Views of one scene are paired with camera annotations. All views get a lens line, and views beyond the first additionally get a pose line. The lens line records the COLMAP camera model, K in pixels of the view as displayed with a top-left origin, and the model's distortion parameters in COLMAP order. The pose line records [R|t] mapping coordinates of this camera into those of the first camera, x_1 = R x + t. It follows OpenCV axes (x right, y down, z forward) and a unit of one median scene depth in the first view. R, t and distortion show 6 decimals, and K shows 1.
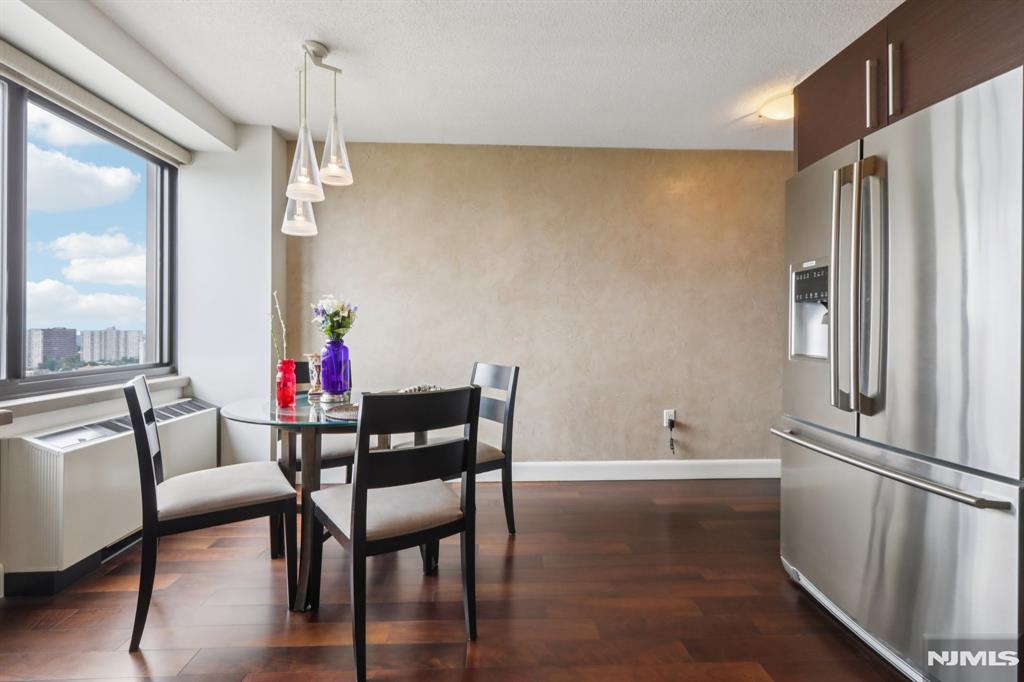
lens RADIAL K [[463.8, 0, 513.1], [0, 463.8, 328.5], [0, 0, 1]] dist [-0.002290, -0.000163]
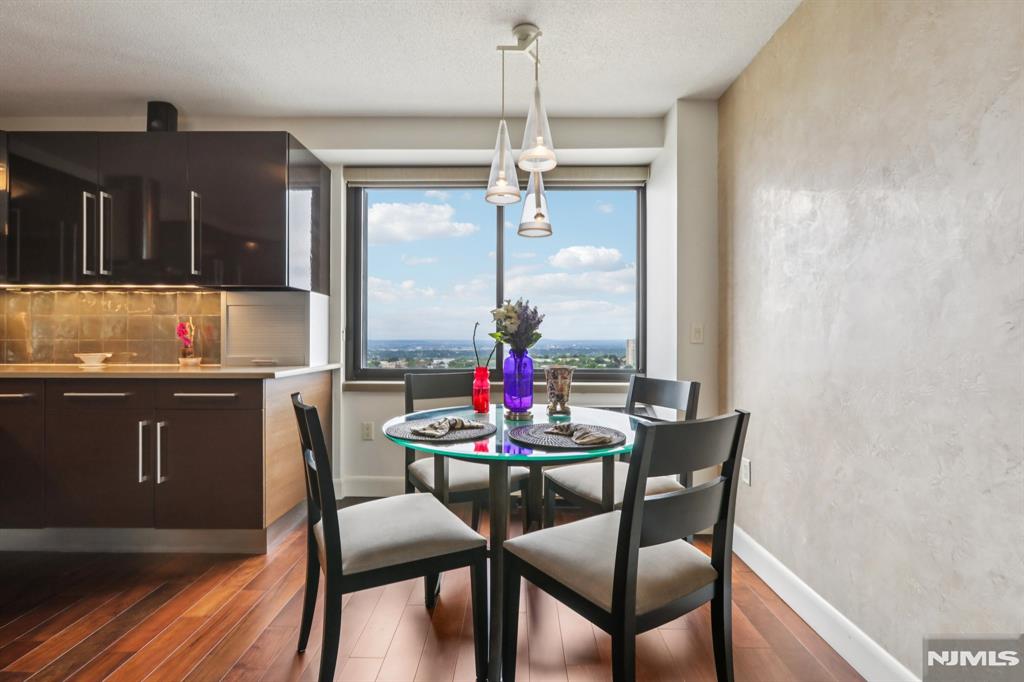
lens RADIAL K [[473.7, 0, 505.9], [0, 473.7, 339.5], [0, 0, 1]] dist [0.000680, 0.000205]
pose [[-0.080040, -0.001116, -0.996791, 0.378206], [-0.001493, 0.999998, -0.001000, 0.004585], [0.996791, 0.001408, -0.080042, 0.766587]]
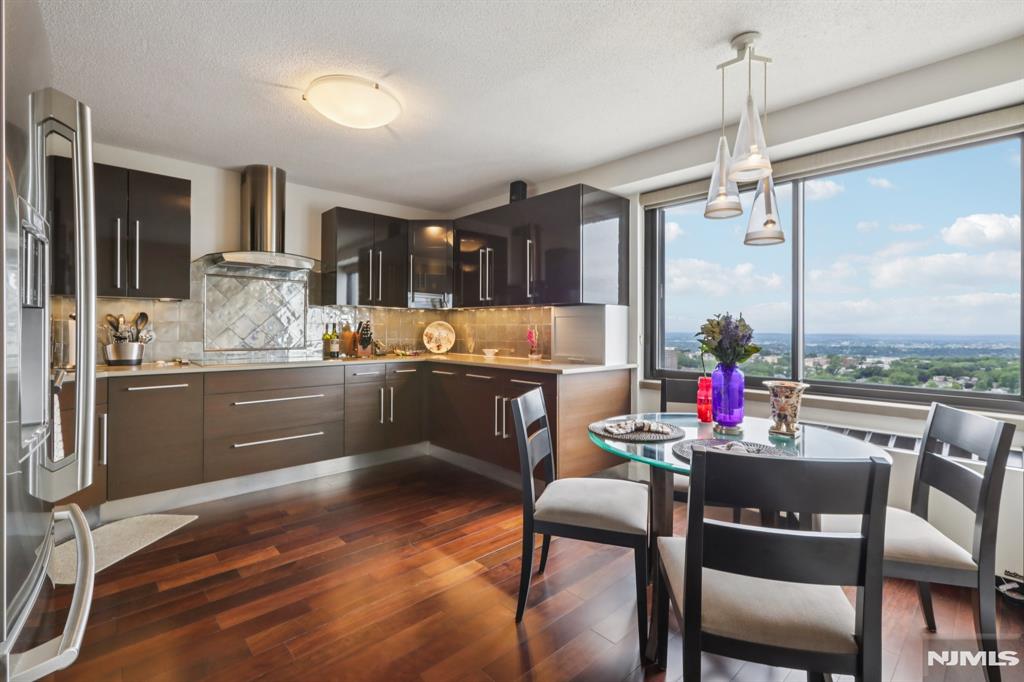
lens RADIAL K [[463.8, 0, 513.1], [0, 463.8, 328.5], [0, 0, 1]] dist [-0.002290, -0.000163]
pose [[-0.775844, -0.008953, -0.630861, 0.360771], [-0.007274, 0.999960, -0.005245, -0.025939], [0.630882, 0.000520, -0.775878, 1.046181]]
